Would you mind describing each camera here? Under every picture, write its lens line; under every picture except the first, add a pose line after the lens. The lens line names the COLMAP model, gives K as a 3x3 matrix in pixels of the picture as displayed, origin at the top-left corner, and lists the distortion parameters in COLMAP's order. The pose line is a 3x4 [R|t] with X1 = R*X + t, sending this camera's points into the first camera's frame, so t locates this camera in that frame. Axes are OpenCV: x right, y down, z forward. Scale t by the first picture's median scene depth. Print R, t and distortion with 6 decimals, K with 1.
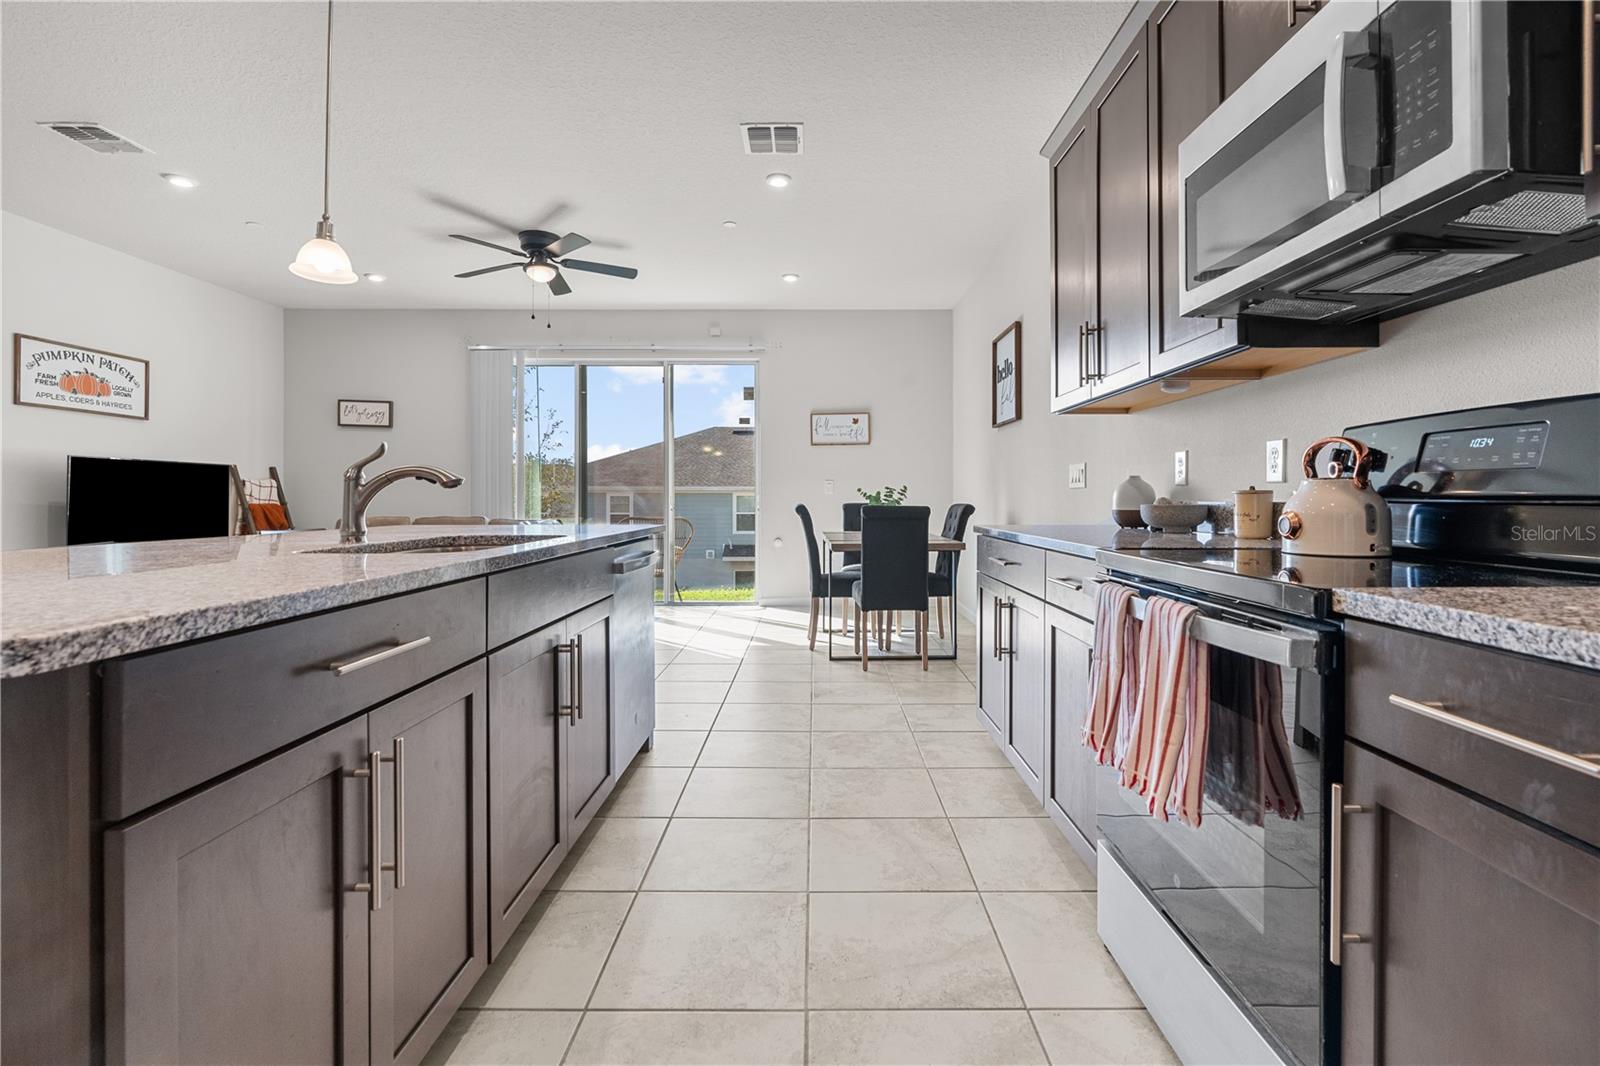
lens RADIAL K [[734.2, 0, 813.9], [0, 734.2, 499.8], [0, 0, 1]] dist [-0.007400, 0.003616]
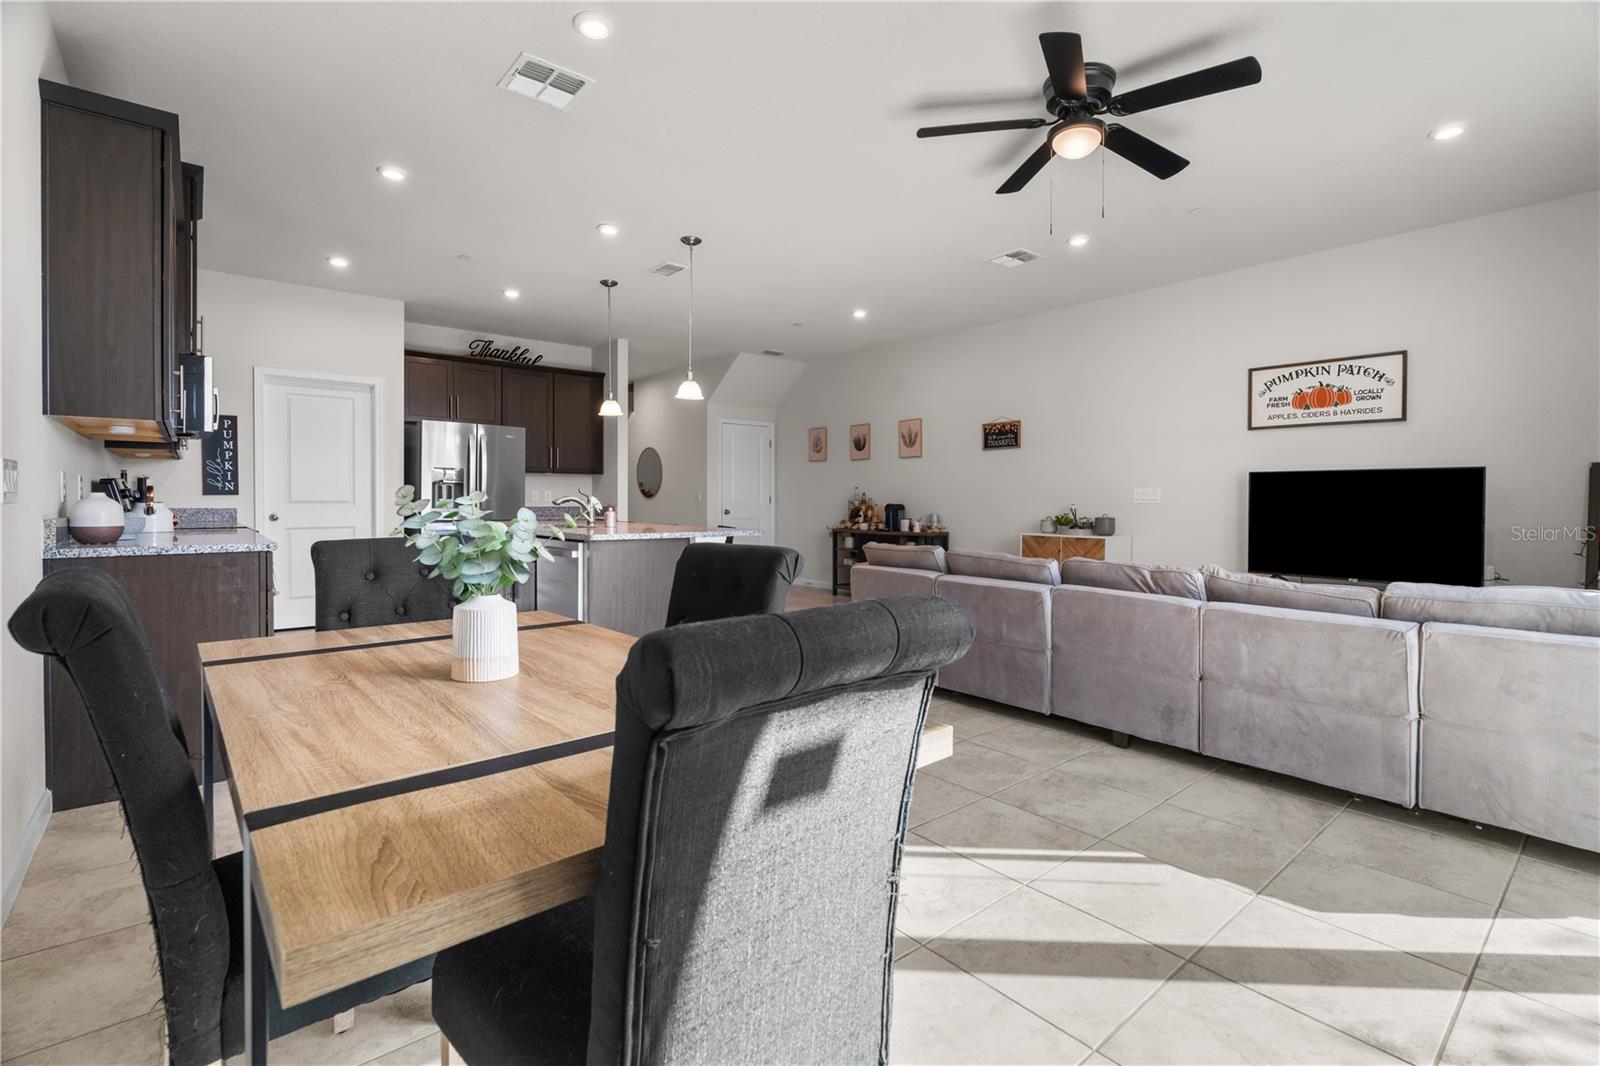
lens RADIAL K [[734.2, 0, 798.0], [0, 734.2, 503.8], [0, 0, 1]] dist [-0.007400, 0.003616]
pose [[-0.768328, 0.001006, -0.640056, 0.178597], [-0.006065, 0.999942, 0.008852, -0.017195], [0.640028, 0.010683, -0.768278, 1.261181]]
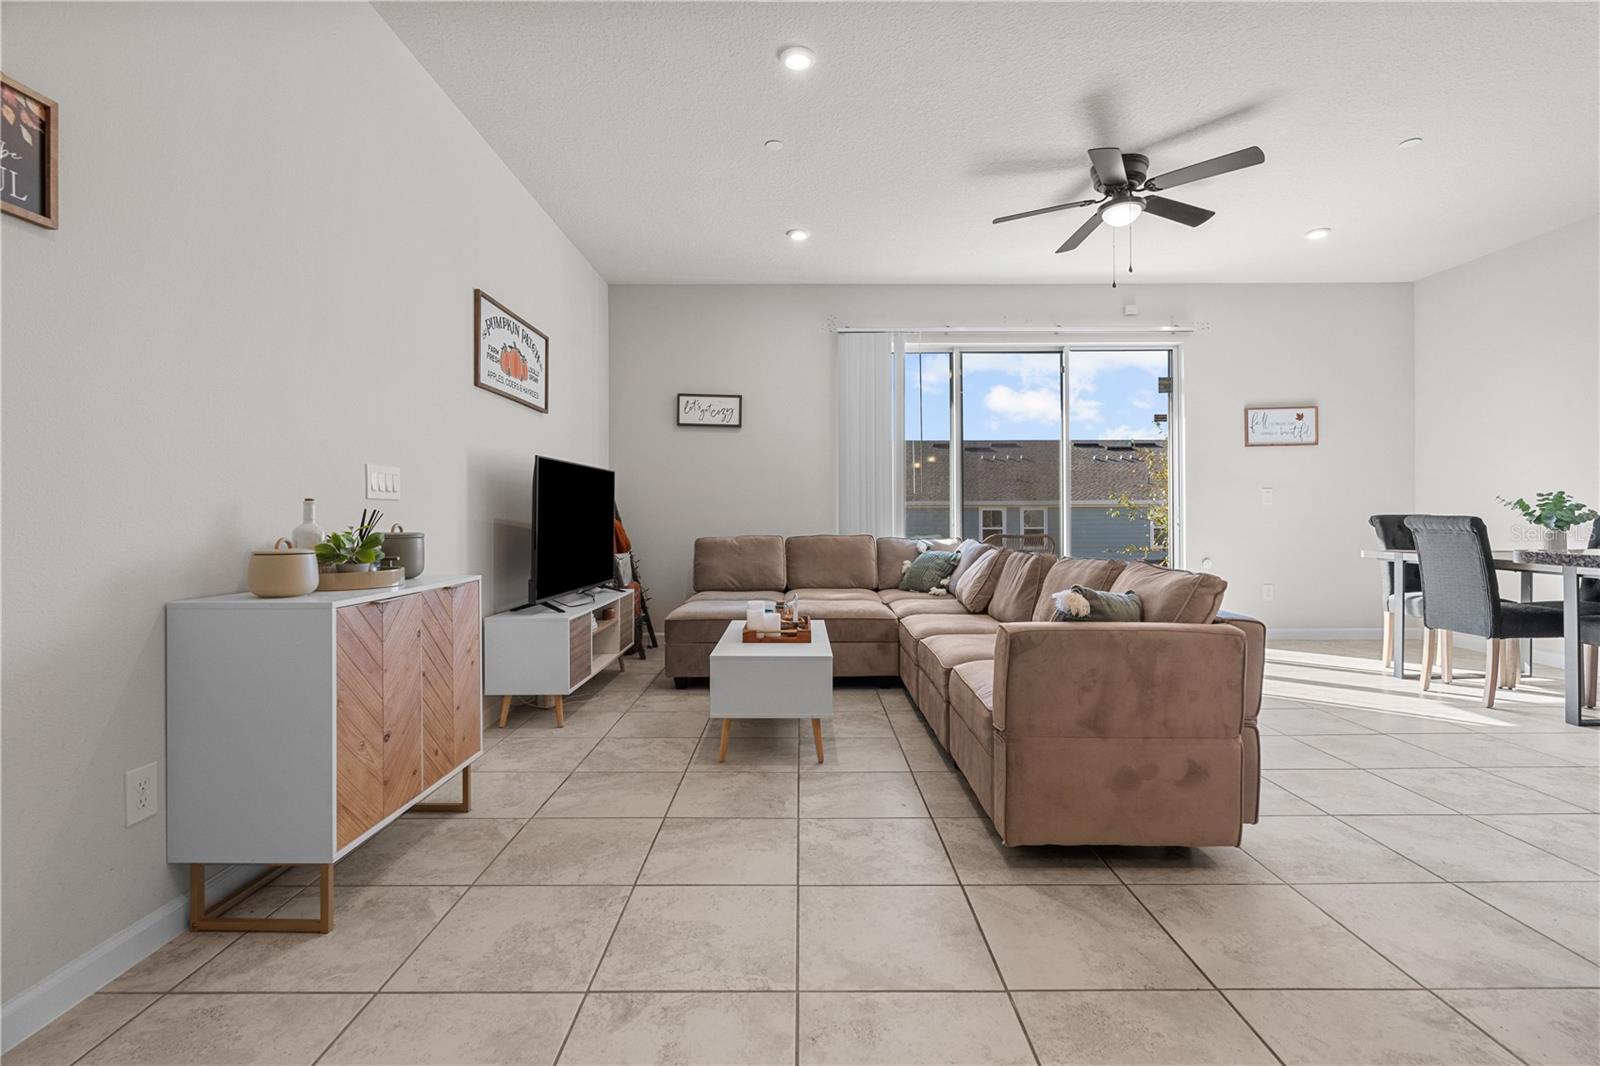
lens RADIAL K [[734.2, 0, 802.4], [0, 734.2, 515.1], [0, 0, 1]] dist [-0.007400, 0.003616]
pose [[0.999980, -0.005921, 0.002134, -0.672837], [0.005925, 0.999980, -0.002087, 0.002918], [-0.002121, 0.002099, 0.999996, 0.229176]]
